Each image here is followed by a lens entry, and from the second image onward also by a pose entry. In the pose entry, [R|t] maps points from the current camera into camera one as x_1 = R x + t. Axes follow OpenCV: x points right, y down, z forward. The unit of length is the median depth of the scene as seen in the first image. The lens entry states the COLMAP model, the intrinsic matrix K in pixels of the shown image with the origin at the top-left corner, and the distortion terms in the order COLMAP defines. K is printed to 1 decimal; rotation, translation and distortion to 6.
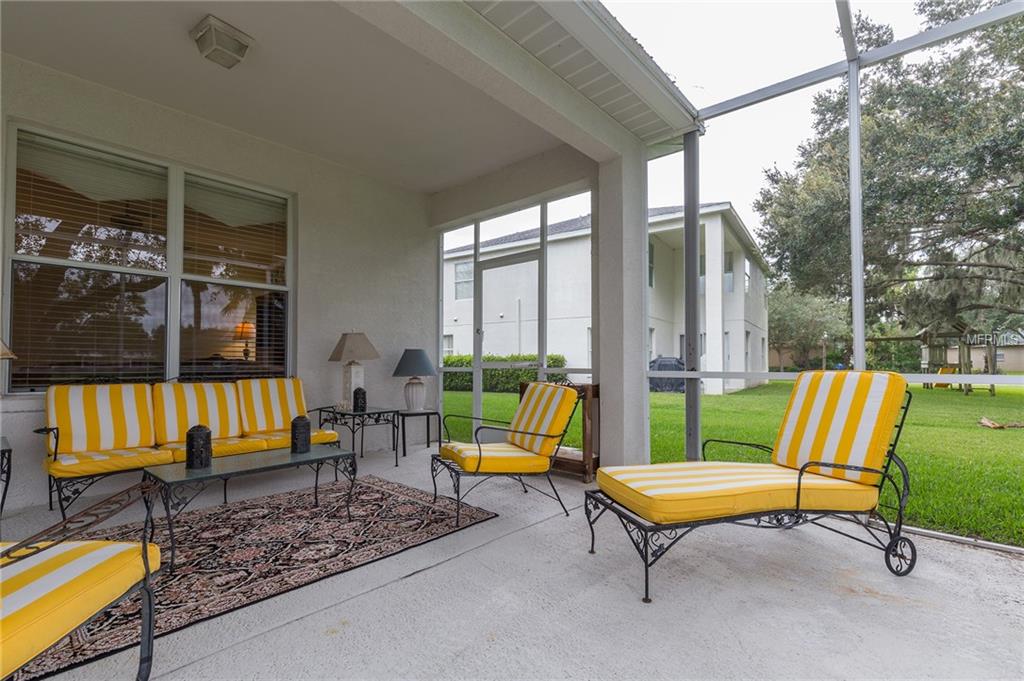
lens RADIAL K [[468.1, 0, 513.5], [0, 468.1, 346.8], [0, 0, 1]] dist [0.001849, 0.001199]
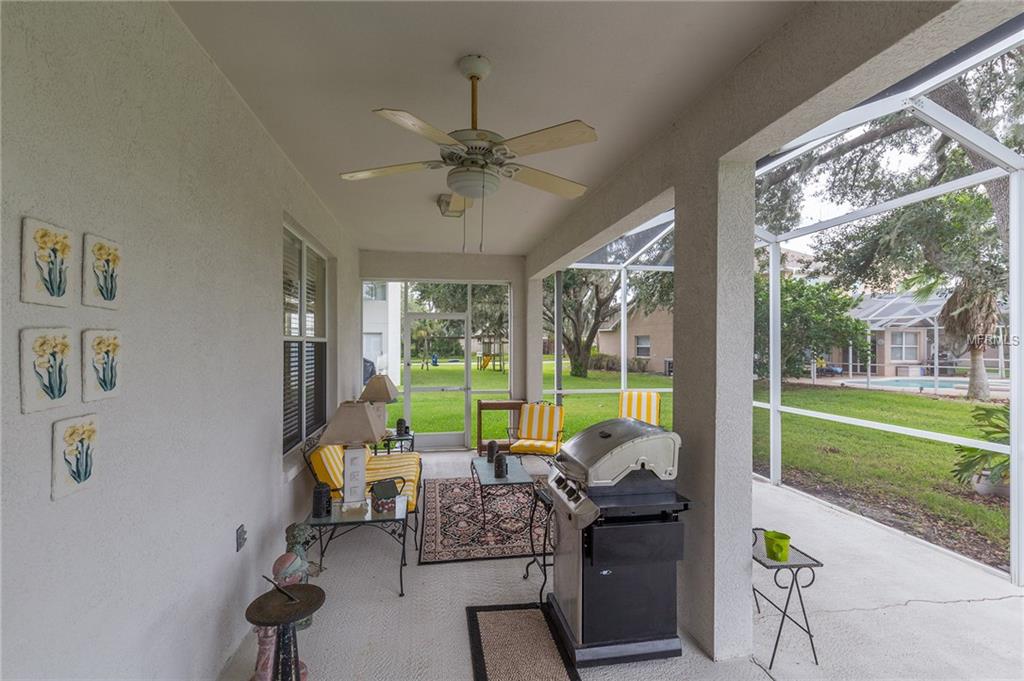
lens RADIAL K [[468.1, 0, 511.7], [0, 468.1, 344.3], [0, 0, 1]] dist [0.001849, 0.001199]
pose [[0.625060, 0.004099, 0.780566, -1.598207], [-0.020857, 0.999717, 0.011452, -0.178664], [-0.780298, -0.023439, 0.624969, -0.034976]]
